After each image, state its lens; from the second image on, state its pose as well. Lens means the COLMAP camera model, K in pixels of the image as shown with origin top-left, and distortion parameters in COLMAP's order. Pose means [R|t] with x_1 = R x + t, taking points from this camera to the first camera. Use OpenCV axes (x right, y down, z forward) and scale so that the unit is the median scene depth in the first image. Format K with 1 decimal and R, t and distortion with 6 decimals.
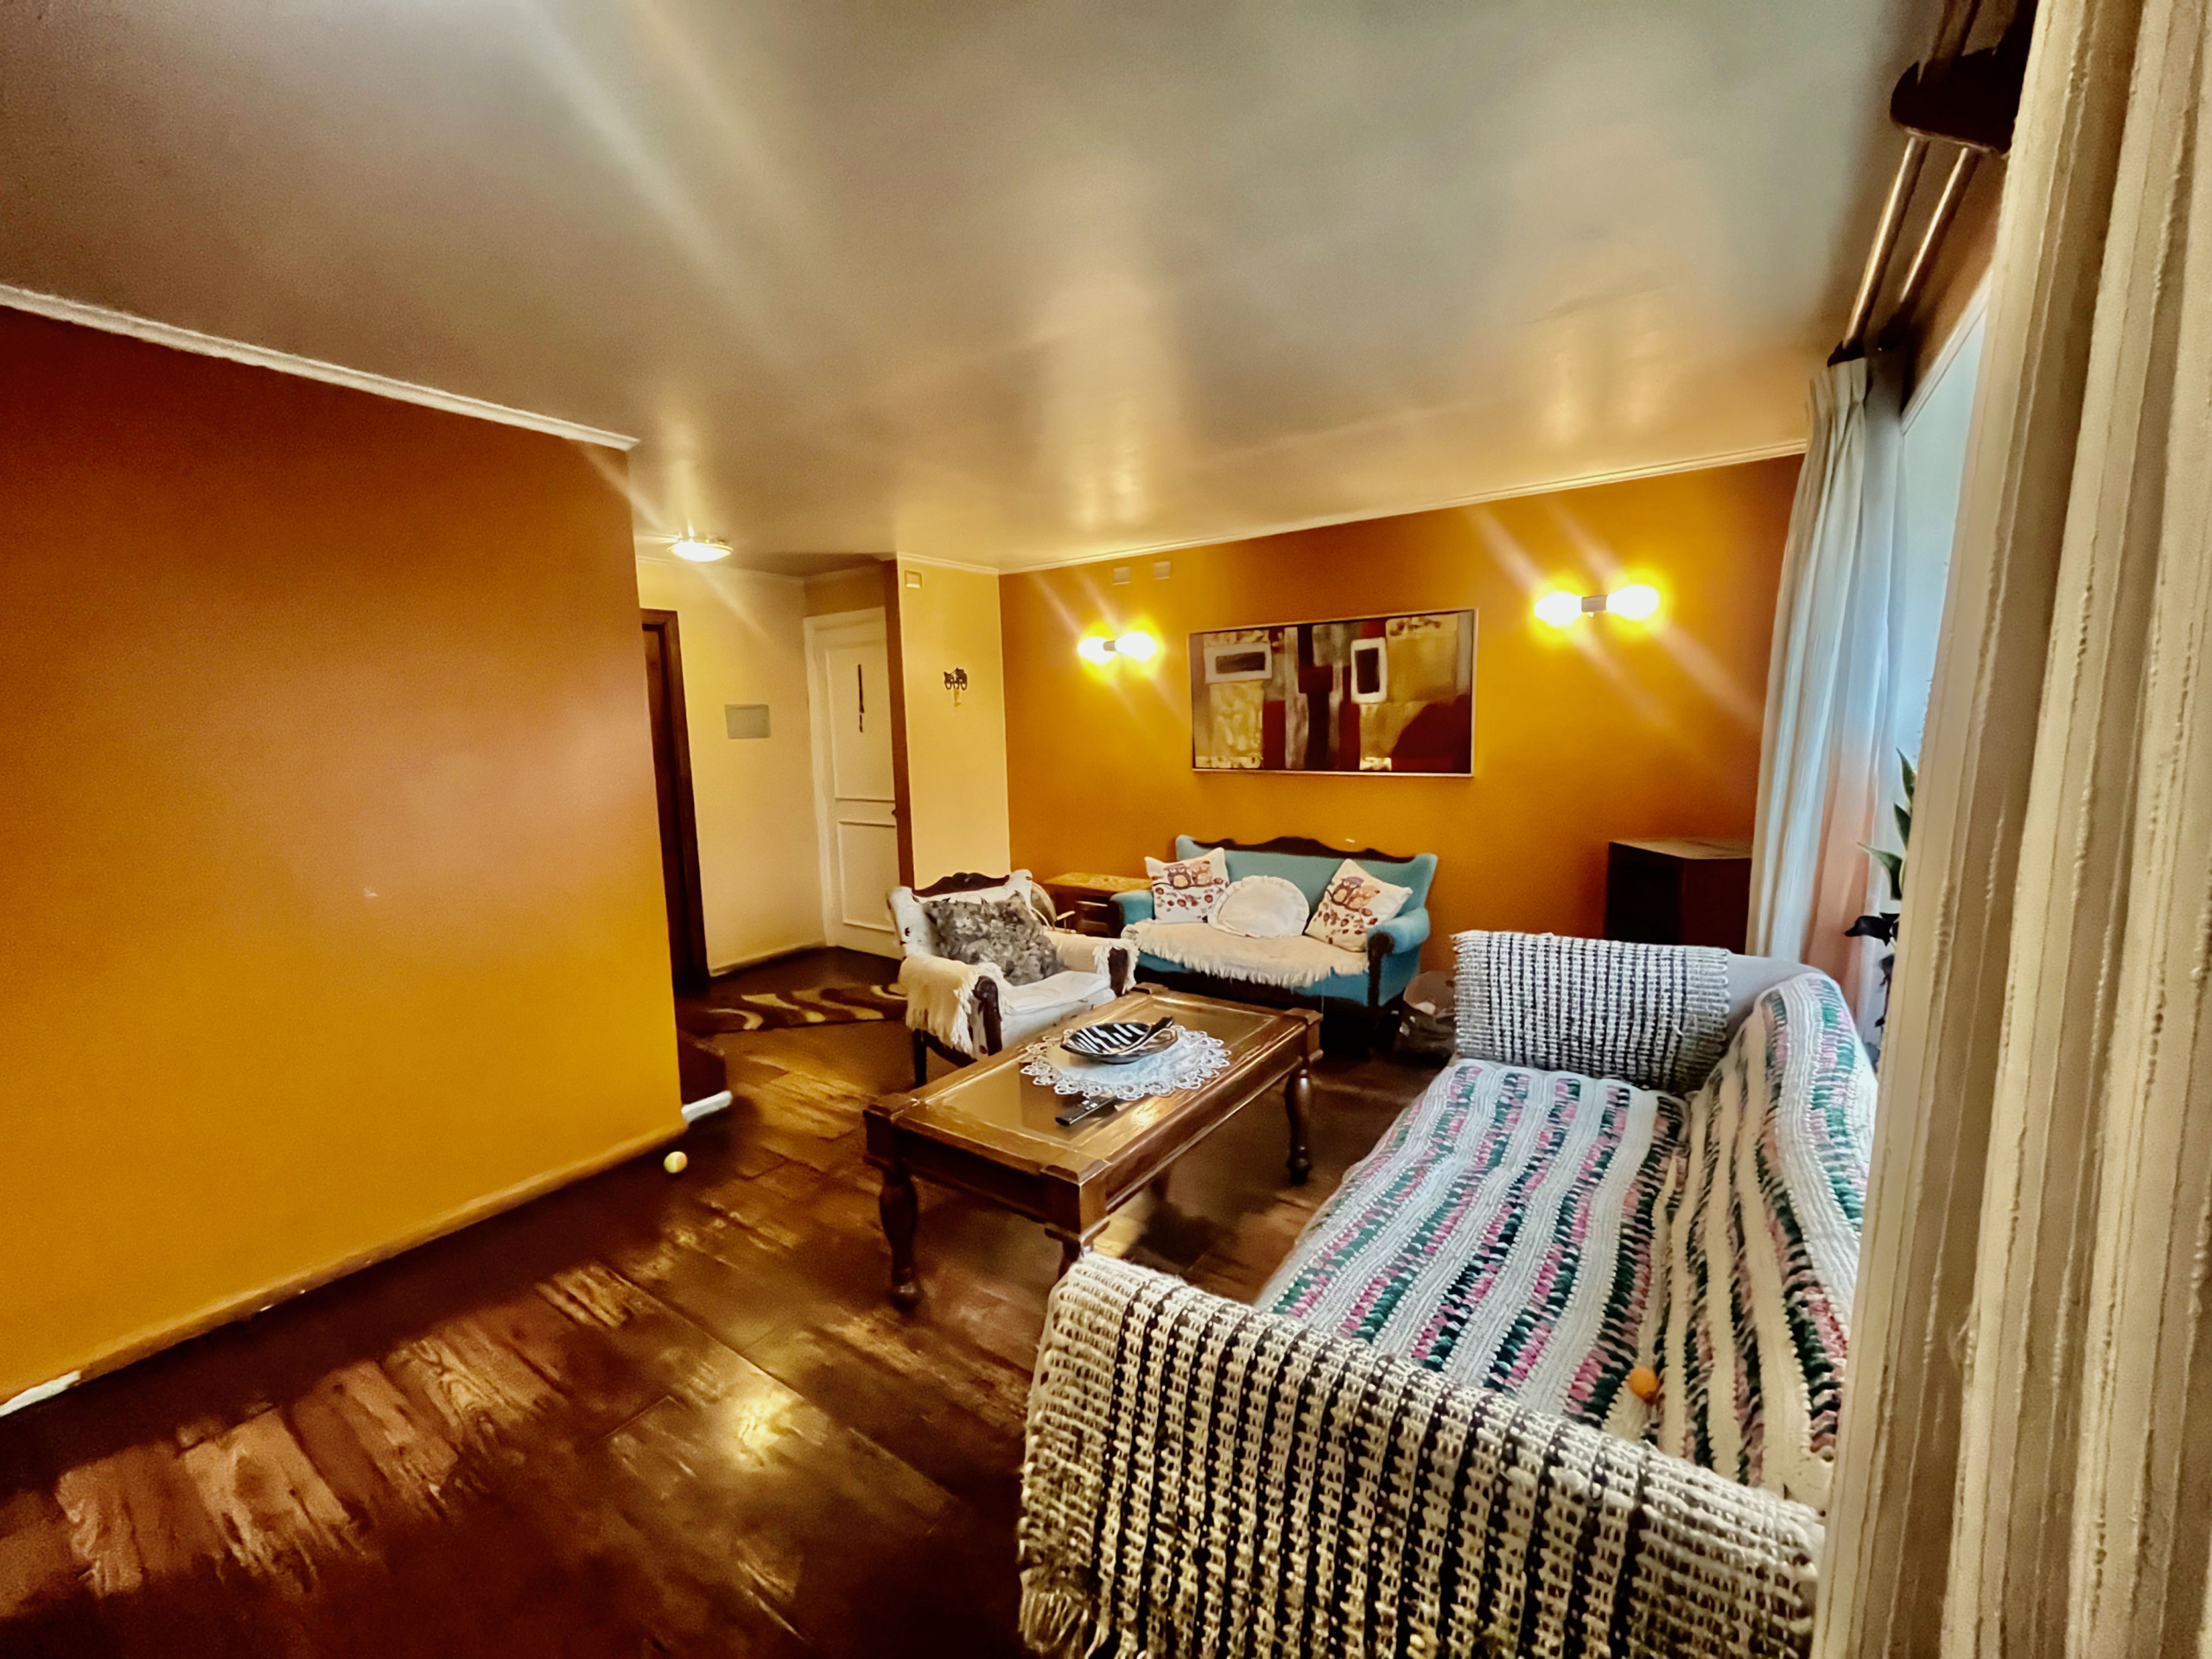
lens RADIAL K [[893.3, 0, 1101.5], [0, 893.3, 834.4], [0, 0, 1]] dist [-0.002892, -0.000102]
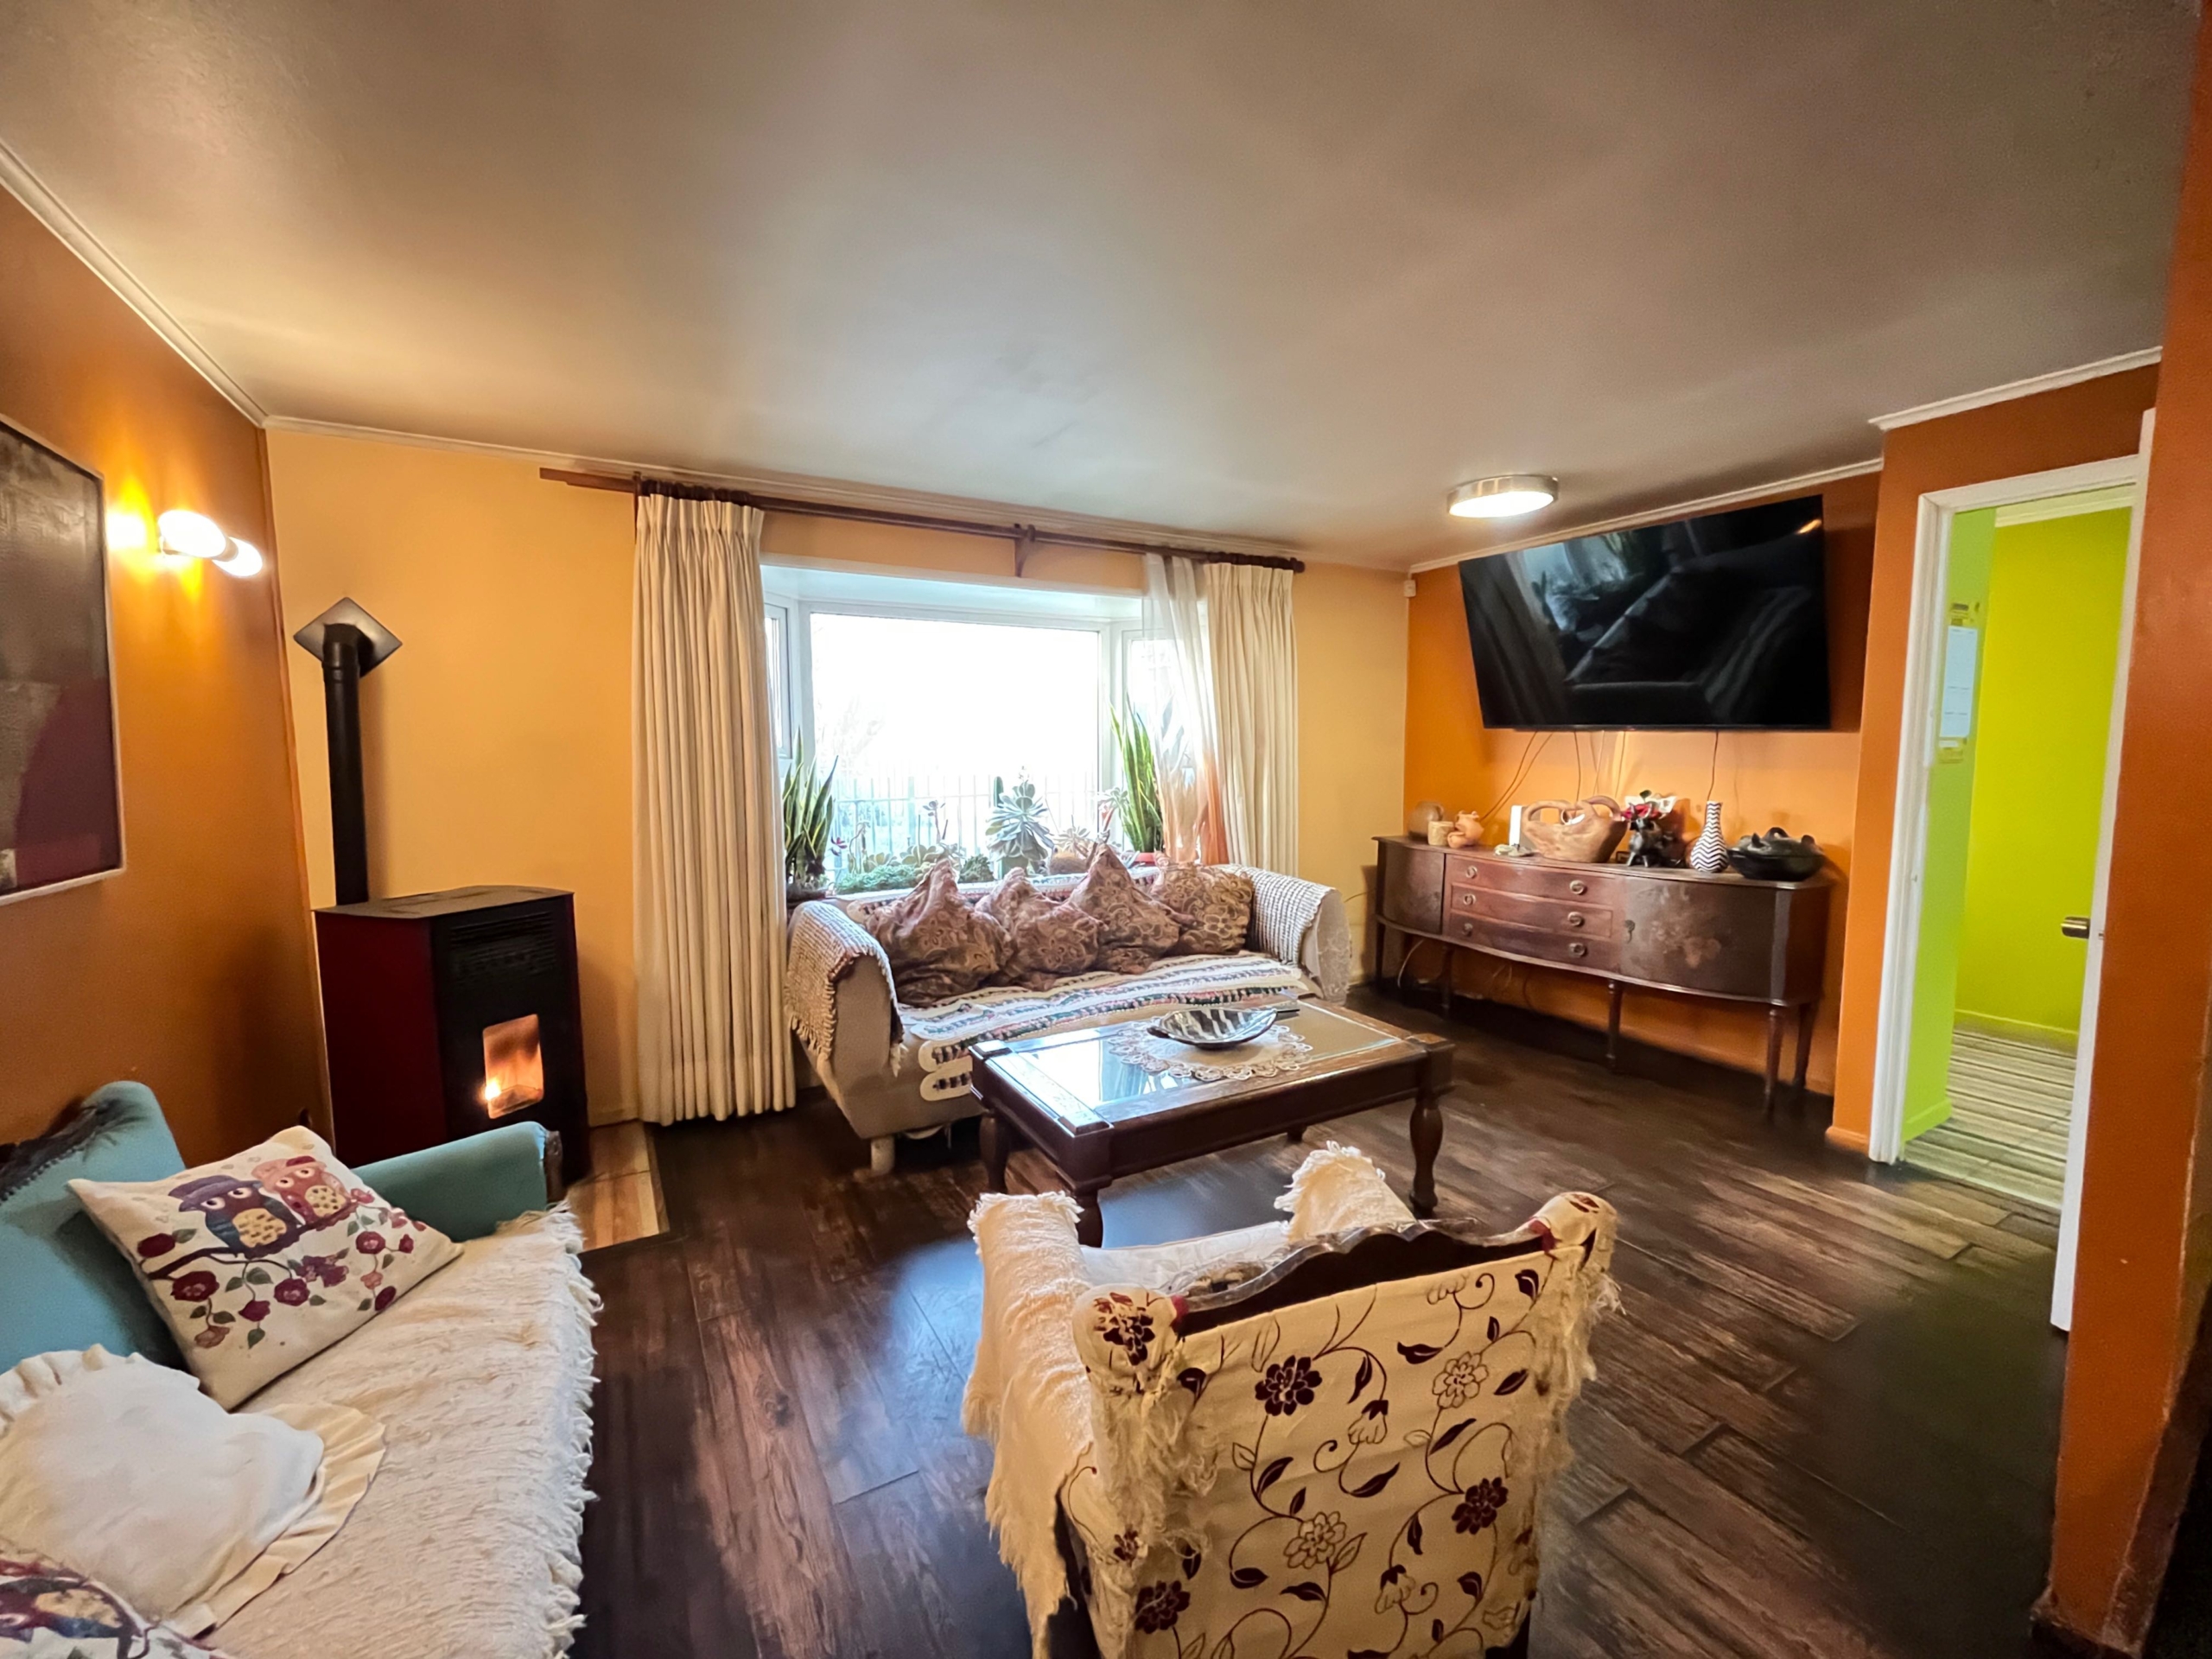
lens RADIAL K [[893.3, 0, 1101.5], [0, 893.3, 834.4], [0, 0, 1]] dist [-0.002892, -0.000102]
pose [[-0.903927, -0.010486, 0.427558, -0.718897], [0.082135, 0.976835, 0.197605, -0.500035], [-0.419726, 0.213738, -0.882126, 4.538113]]
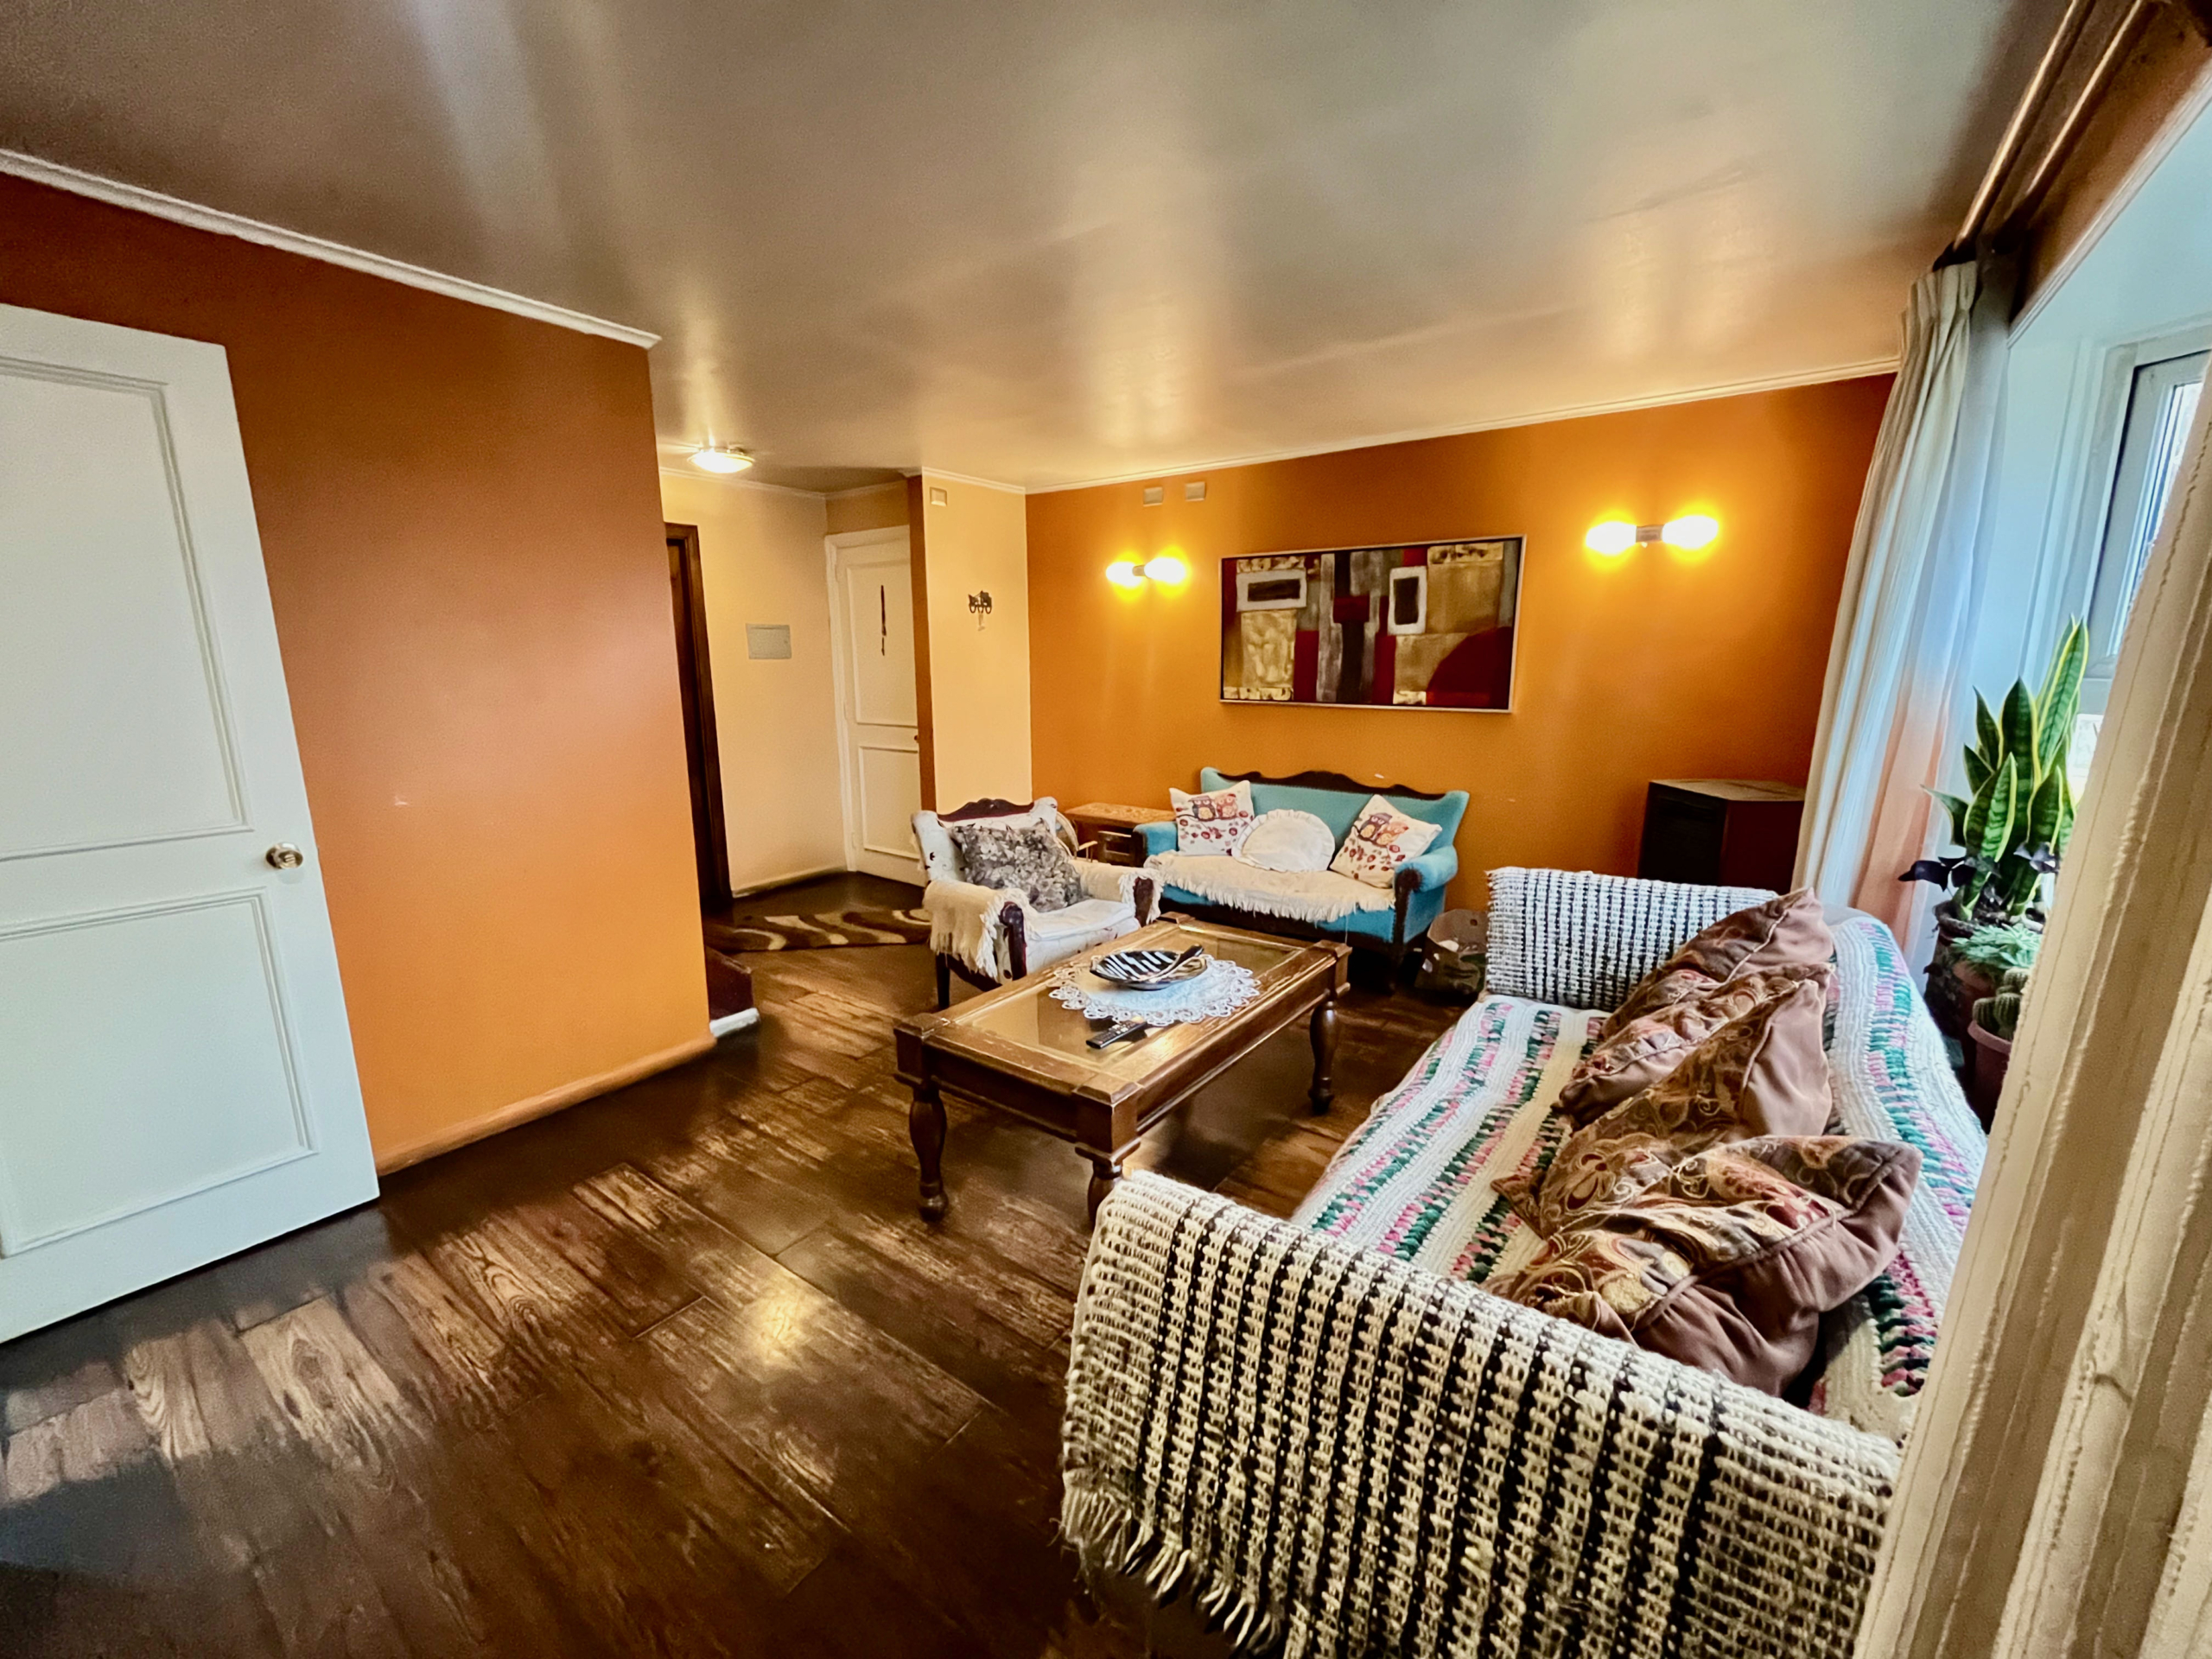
lens RADIAL K [[893.3, 0, 1101.5], [0, 893.3, 834.4], [0, 0, 1]] dist [-0.002892, -0.000102]
pose [[0.999606, 0.024040, -0.014500, -0.050838], [-0.022920, 0.997069, 0.072988, 0.026492], [0.016212, -0.072627, 0.997227, 0.038782]]
